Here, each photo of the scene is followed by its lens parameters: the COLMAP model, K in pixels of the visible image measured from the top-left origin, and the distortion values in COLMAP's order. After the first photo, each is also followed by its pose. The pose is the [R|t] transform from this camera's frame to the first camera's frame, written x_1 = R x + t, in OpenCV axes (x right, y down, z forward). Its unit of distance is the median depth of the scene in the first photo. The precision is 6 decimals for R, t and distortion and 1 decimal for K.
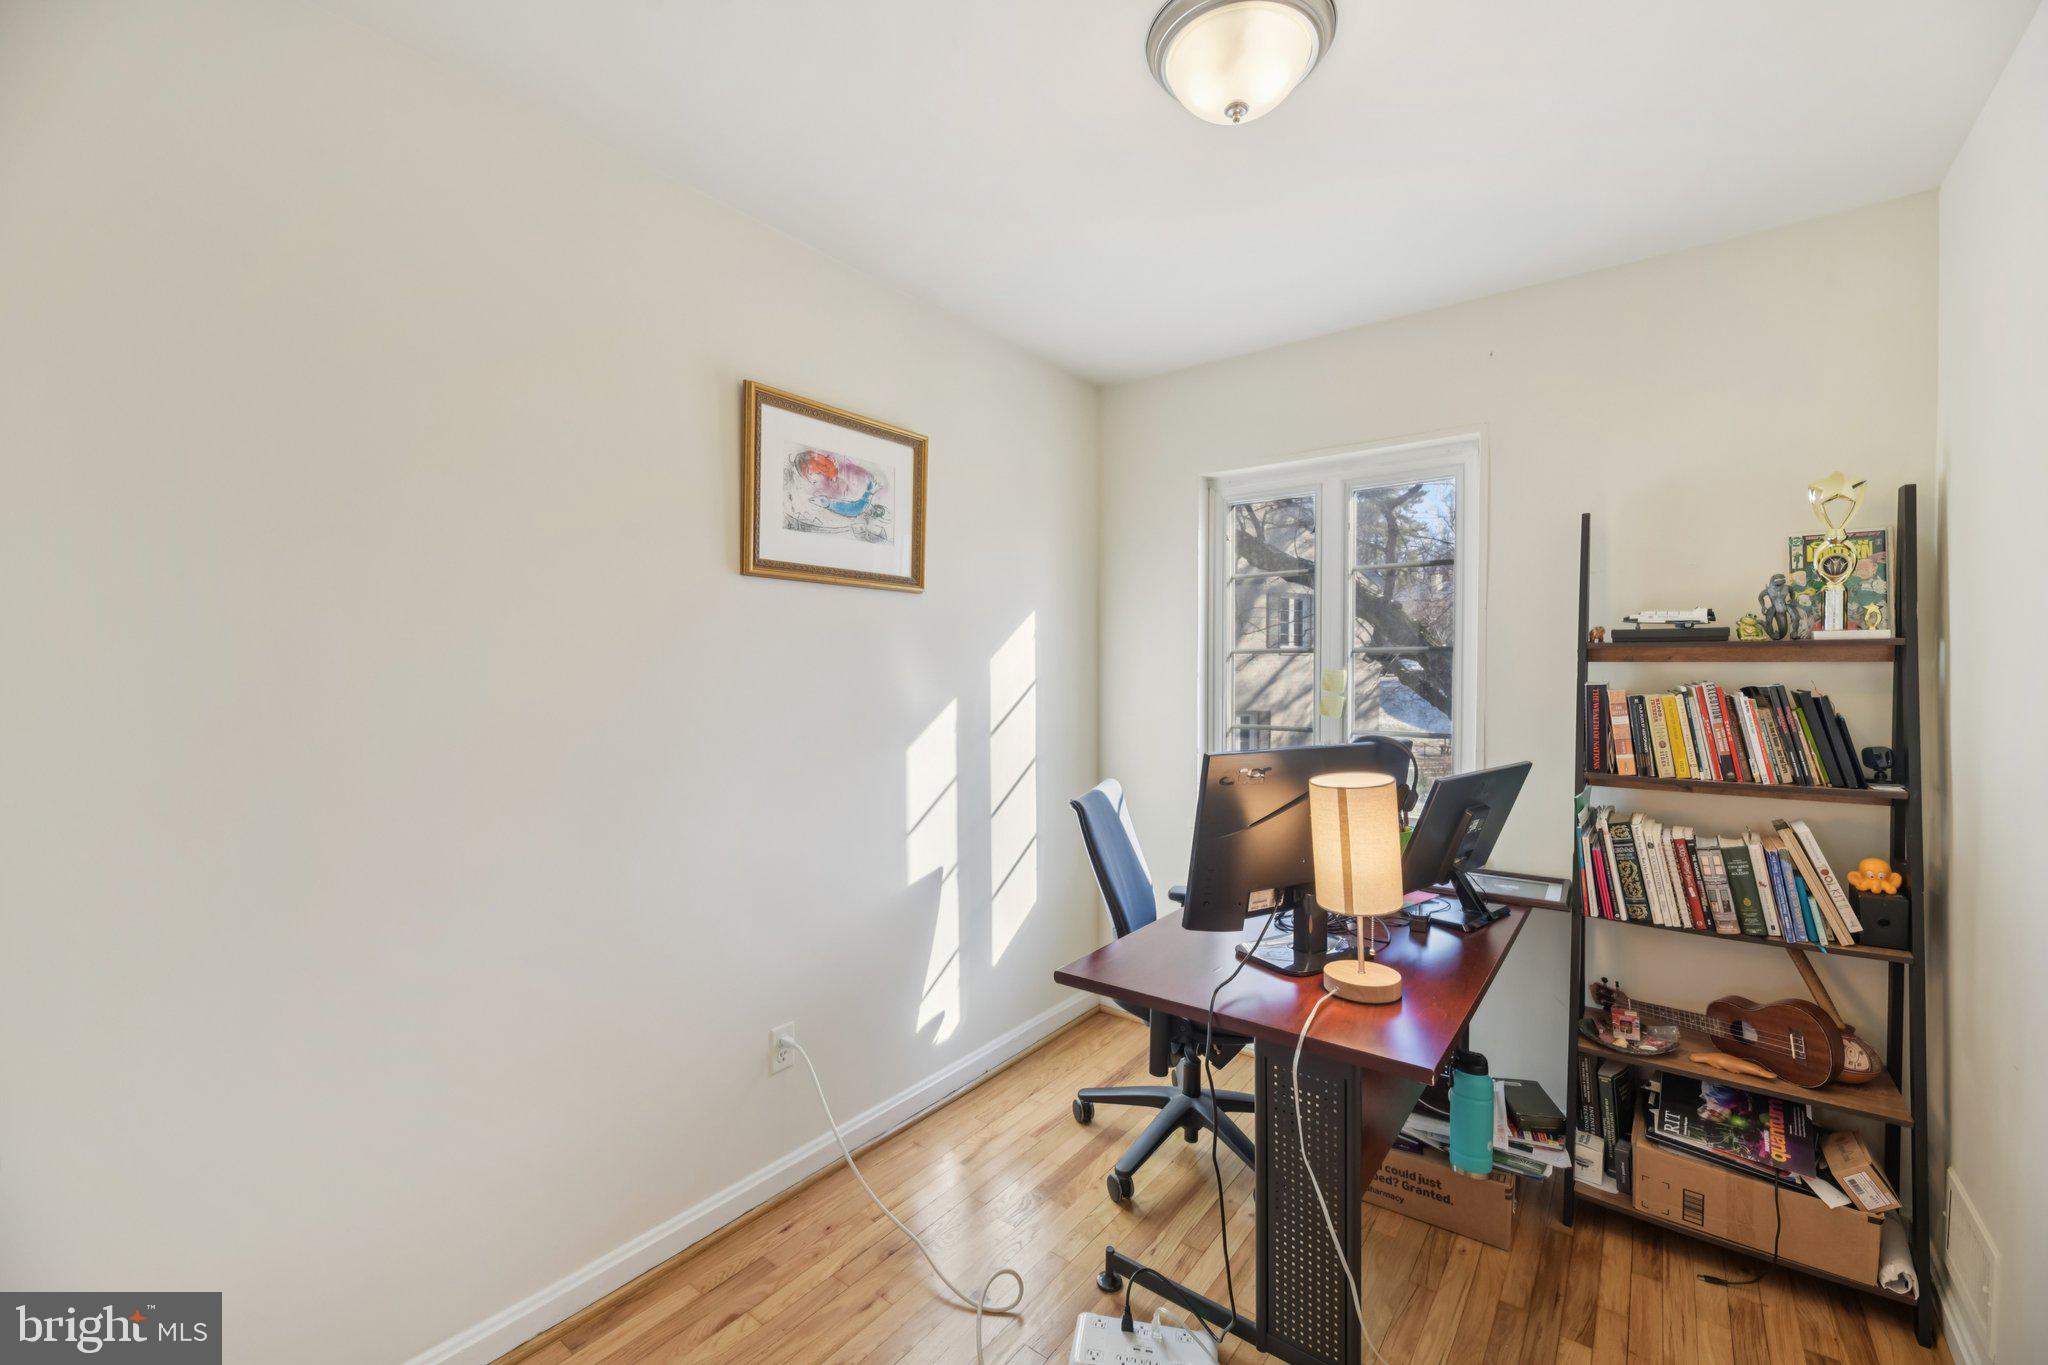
lens RADIAL K [[823.2, 0, 1022.7], [0, 823.2, 673.4], [0, 0, 1]] dist [-0.005725, -0.002578]
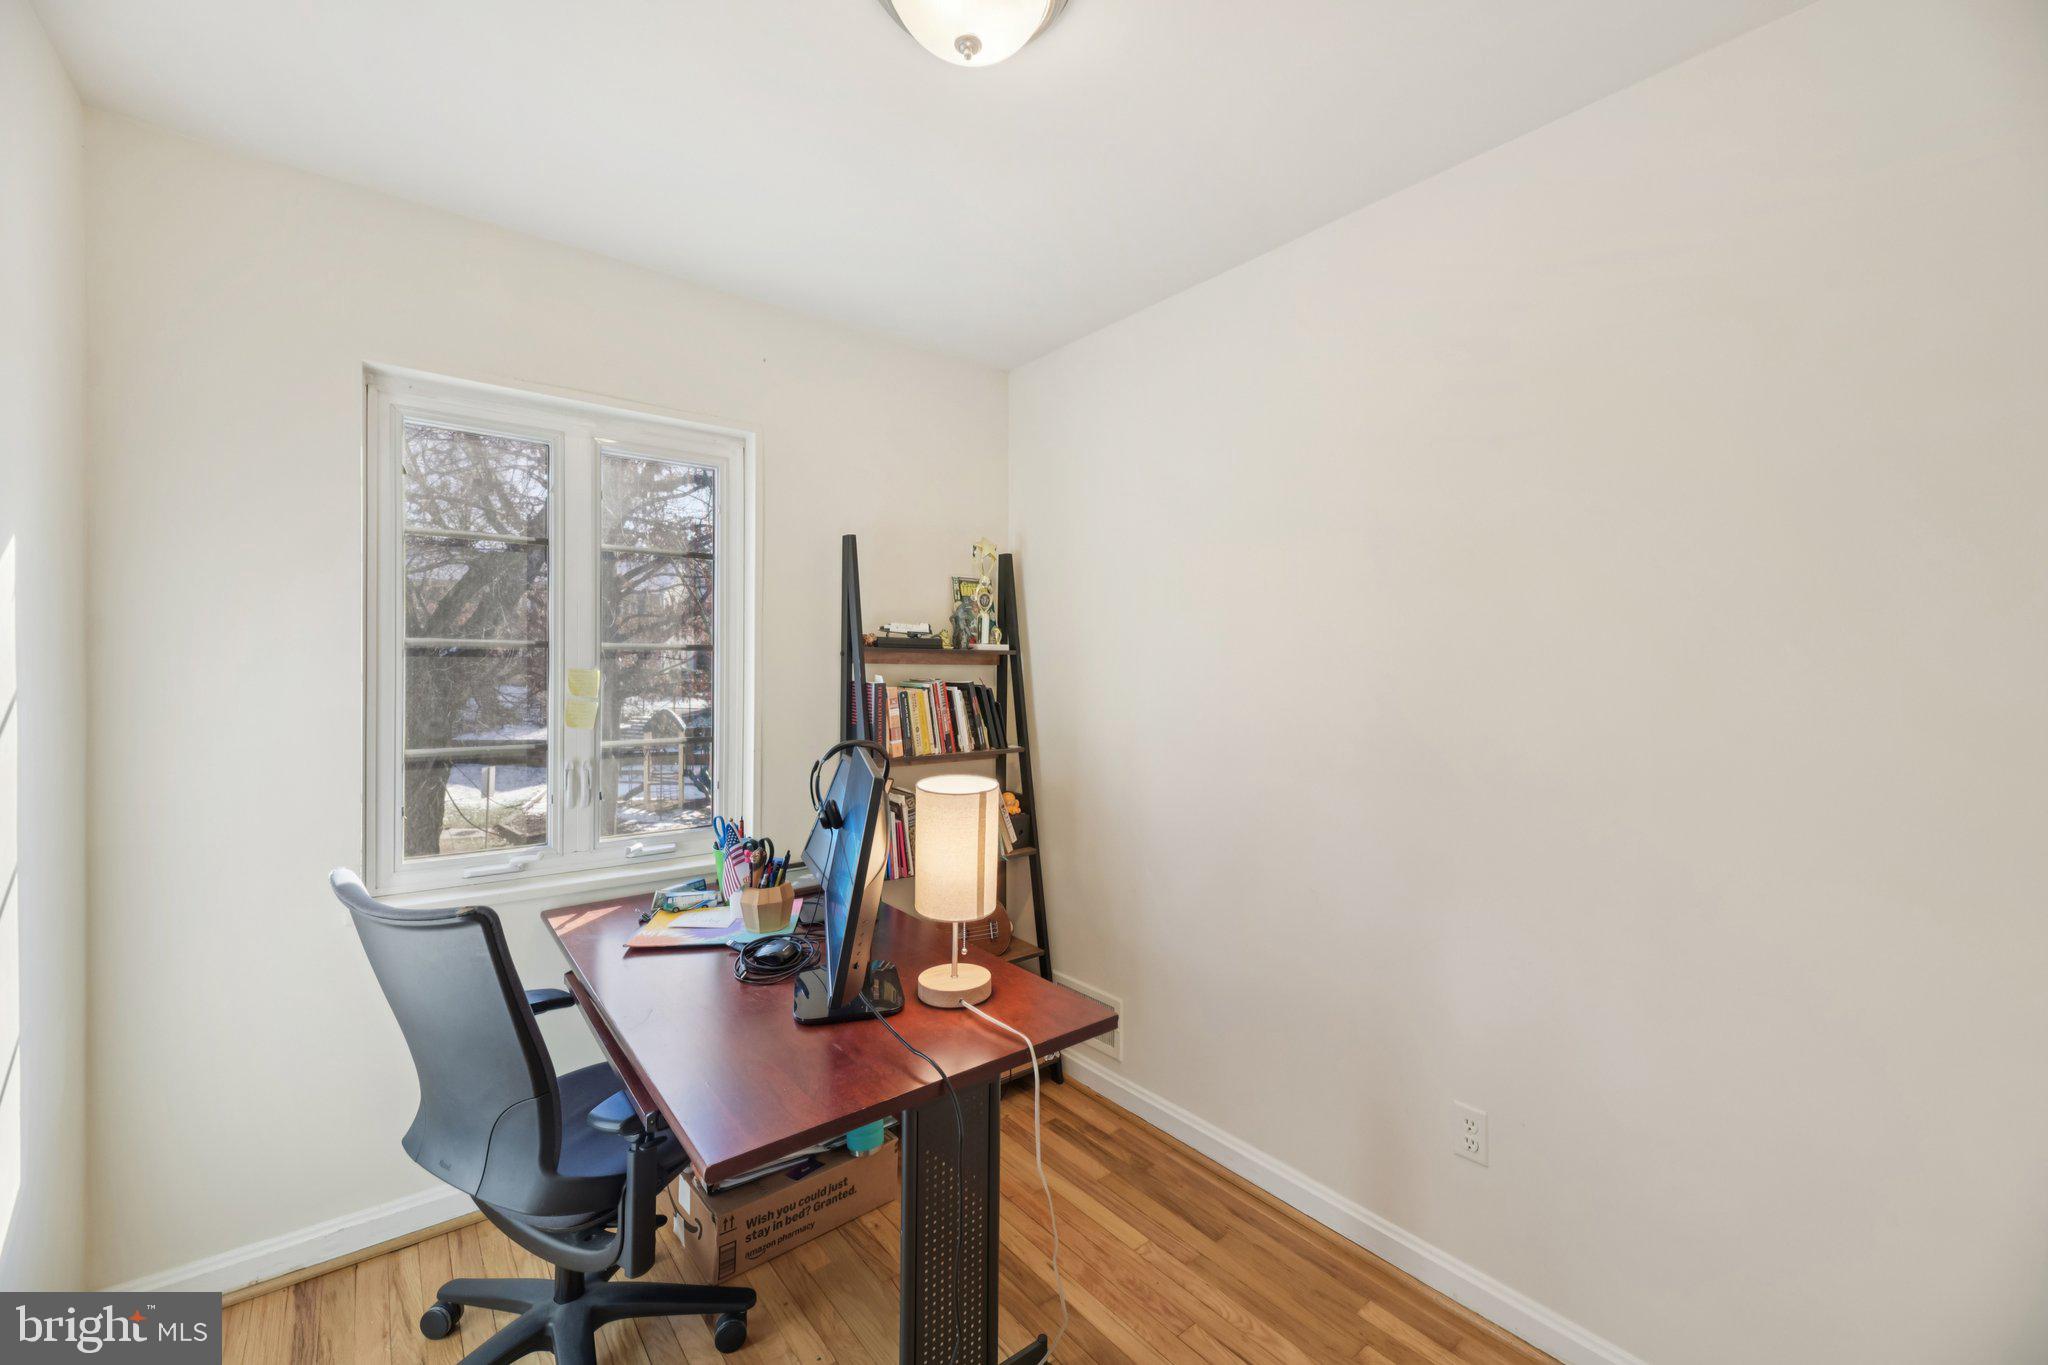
lens RADIAL K [[823.2, 0, 1025.2], [0, 823.2, 672.0], [0, 0, 1]] dist [-0.005725, -0.002578]
pose [[0.231853, -0.002328, 0.972748, -0.417612], [-0.001867, 0.999994, 0.002838, -0.006088], [-0.972749, -0.002474, 0.231847, 0.547122]]
